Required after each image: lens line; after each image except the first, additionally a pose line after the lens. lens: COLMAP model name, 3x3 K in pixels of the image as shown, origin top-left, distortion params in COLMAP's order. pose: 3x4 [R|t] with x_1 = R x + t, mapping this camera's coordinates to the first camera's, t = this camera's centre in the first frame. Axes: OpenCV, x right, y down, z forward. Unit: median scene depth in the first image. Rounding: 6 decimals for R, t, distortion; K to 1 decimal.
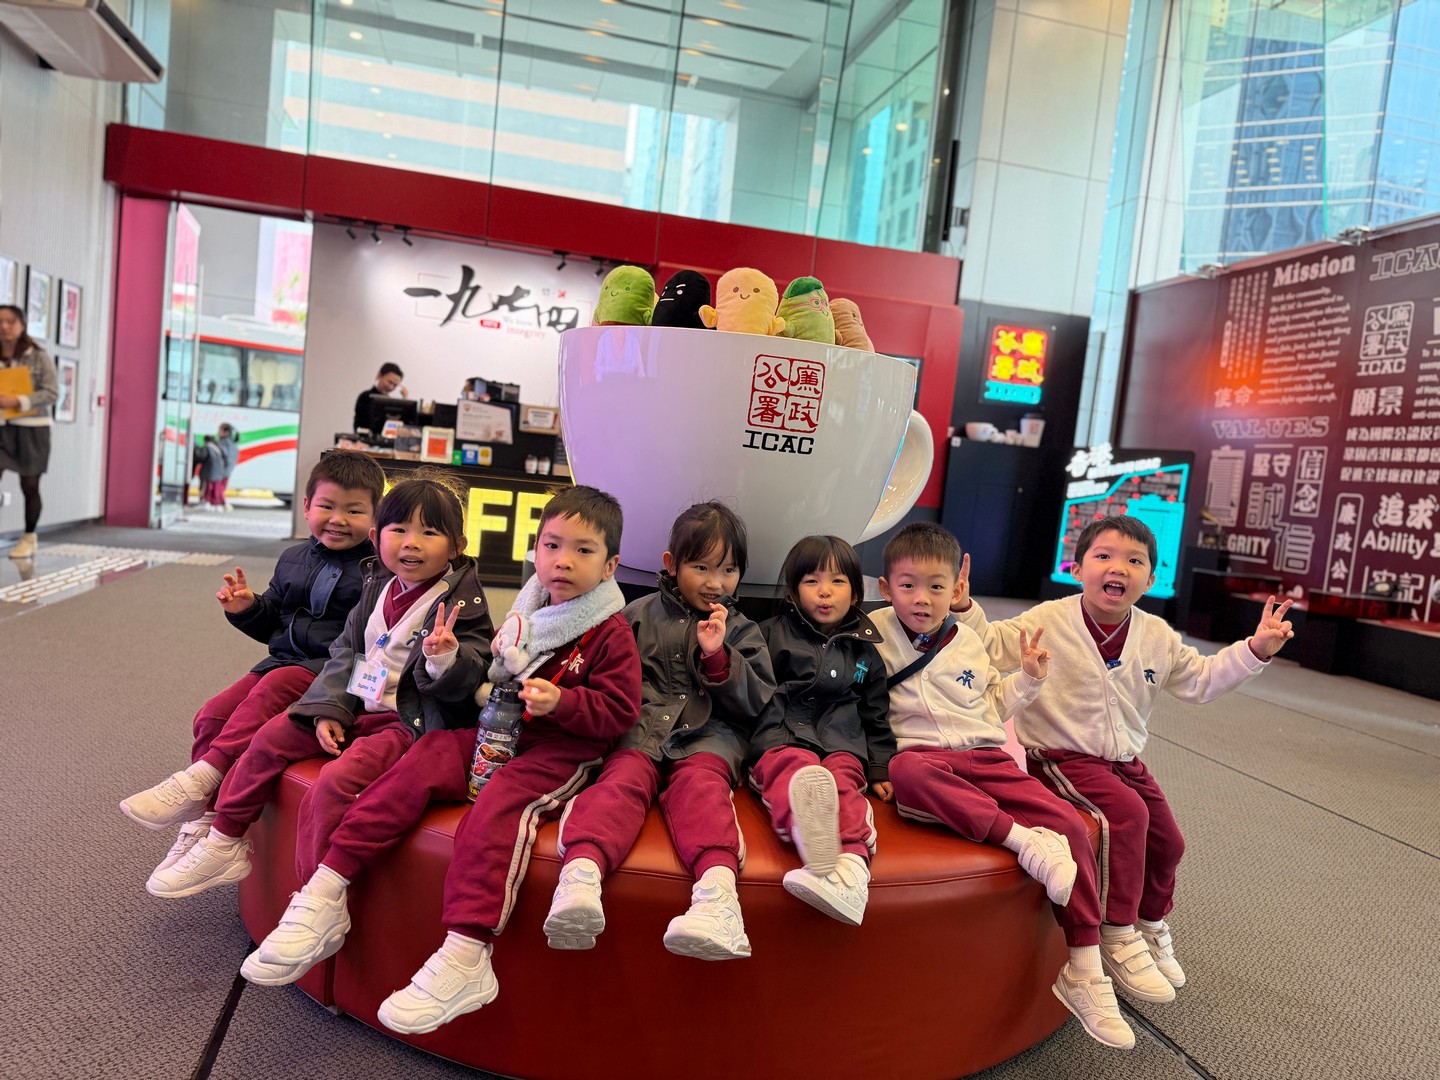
lens RADIAL K [[1030.2, 0, 720.5], [0, 1030.2, 547.4], [0, 0, 1]] dist [0.044274, -0.032024]
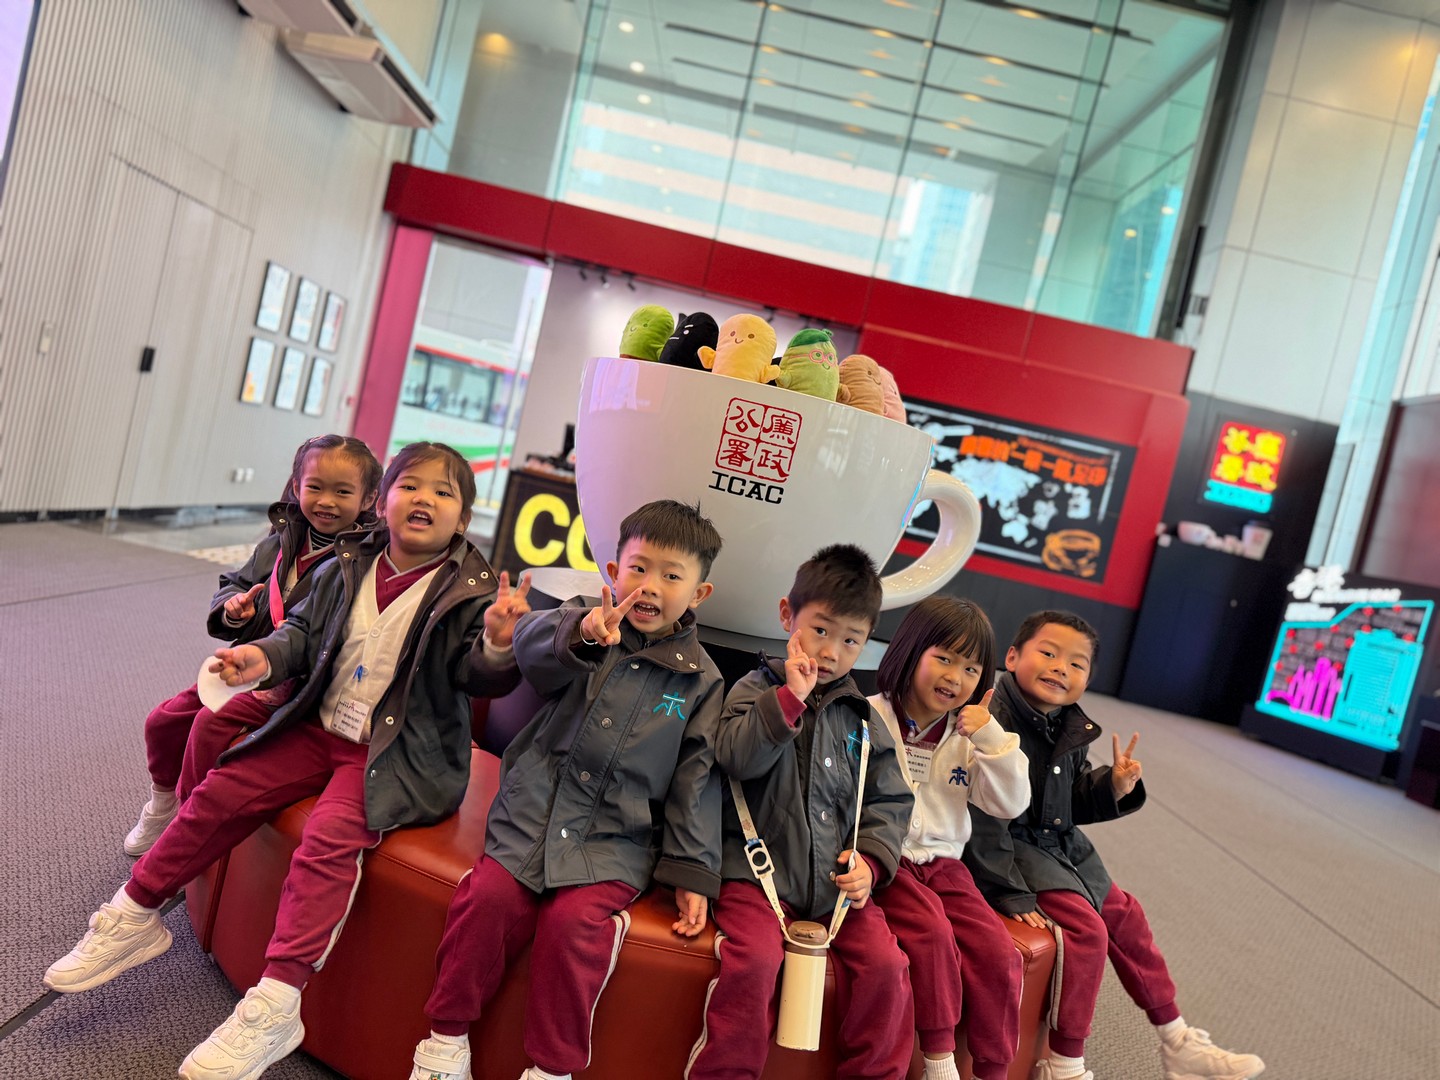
lens RADIAL K [[1030.2, 0, 721.6], [0, 1030.2, 538.7], [0, 0, 1]] dist [0.044274, -0.032024]
pose [[0.964907, 0.135228, -0.225094, 0.060594], [-0.149553, 0.987599, -0.047776, -0.000622], [0.215842, 0.079763, 0.973165, 0.008397]]
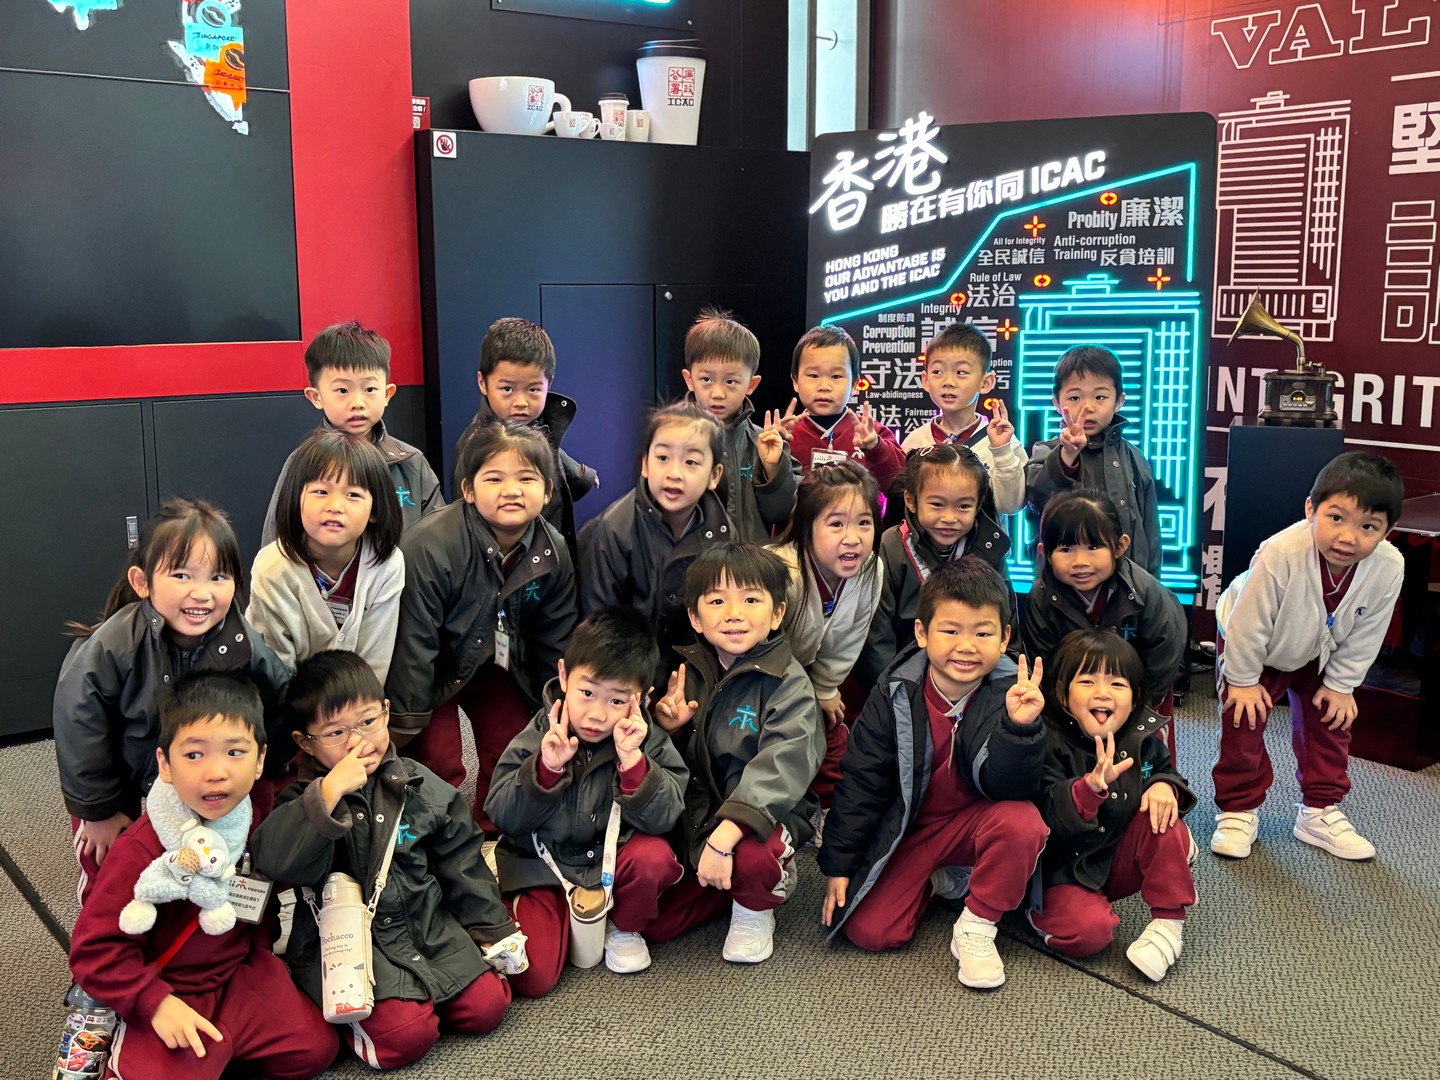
lens RADIAL K [[1491.9, 0, 693.2], [0, 1491.9, 556.5], [0, 0, 1]] dist [-0.000791, 0.000000]
pose [[0.914248, -0.173734, 0.366015, 0.134239], [0.125458, 0.980389, 0.151981, -0.050456], [-0.385241, -0.093029, 0.918115, 0.645146]]
